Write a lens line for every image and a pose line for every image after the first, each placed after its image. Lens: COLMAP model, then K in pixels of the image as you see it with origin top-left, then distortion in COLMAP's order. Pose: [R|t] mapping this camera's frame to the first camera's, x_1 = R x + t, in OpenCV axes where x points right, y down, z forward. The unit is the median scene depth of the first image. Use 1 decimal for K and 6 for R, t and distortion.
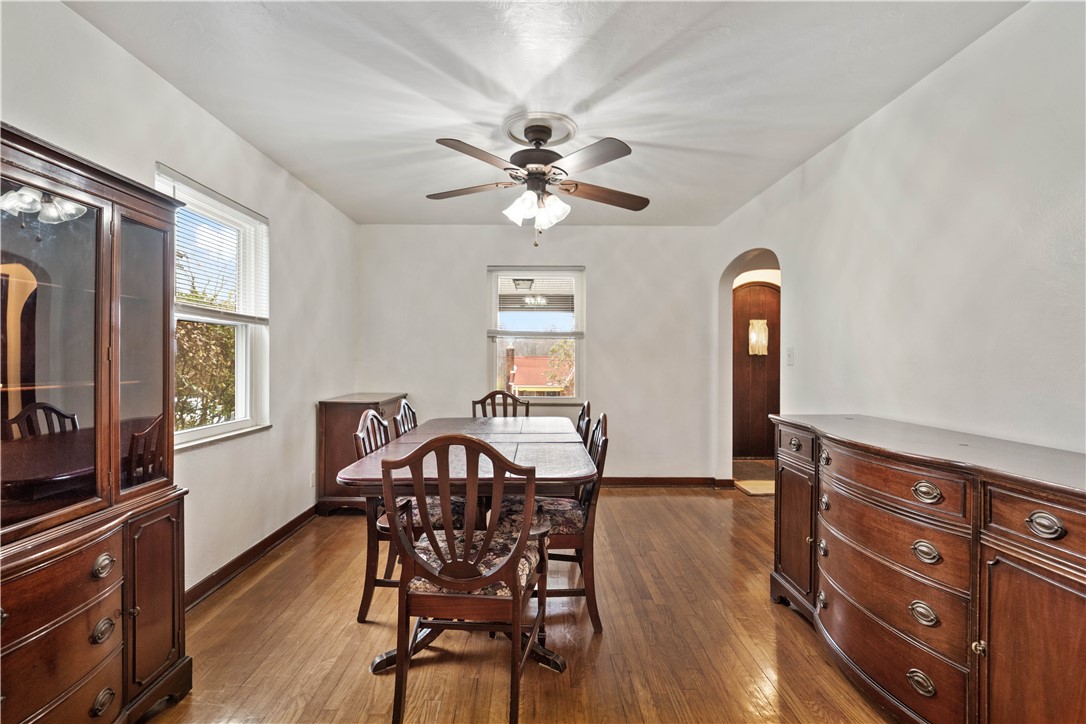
lens RADIAL K [[491.6, 0, 539.1], [0, 491.6, 357.0], [0, 0, 1]] dist [0.004666, 0.000241]
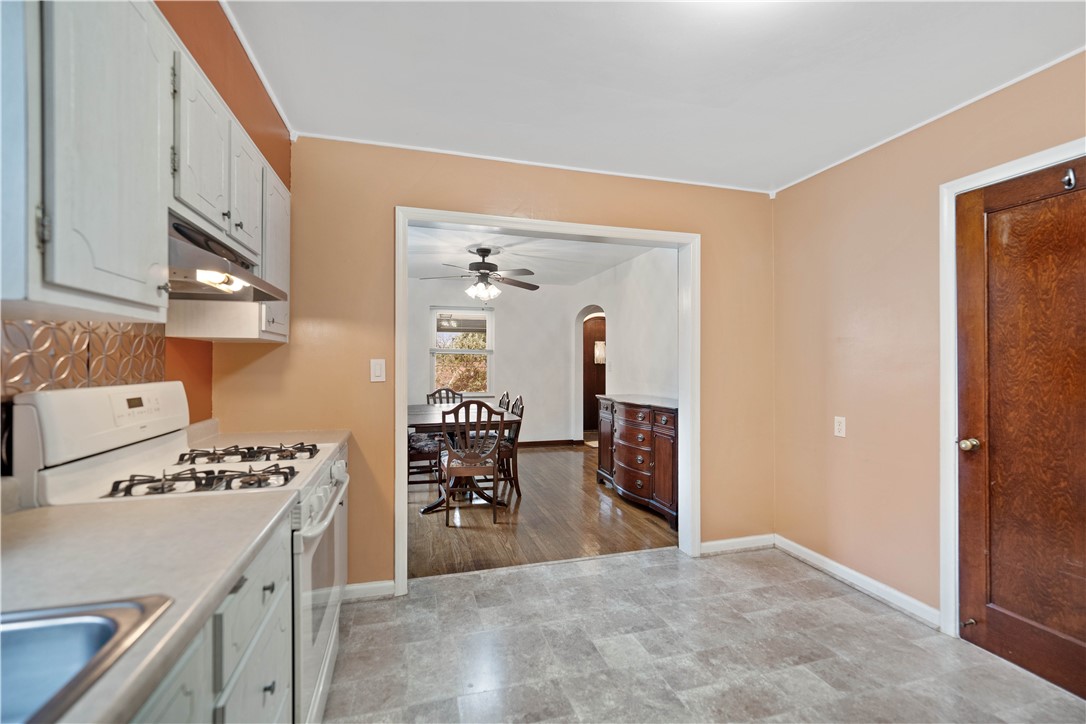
lens RADIAL K [[481.6, 0, 543.8], [0, 481.6, 363.0], [0, 0, 1]] dist [-0.003761, 0.000137]
pose [[0.962675, -0.004412, 0.270624, -0.294957], [0.003769, 0.999989, 0.002895, -0.024151], [-0.270634, -0.001767, 0.962681, -0.901618]]
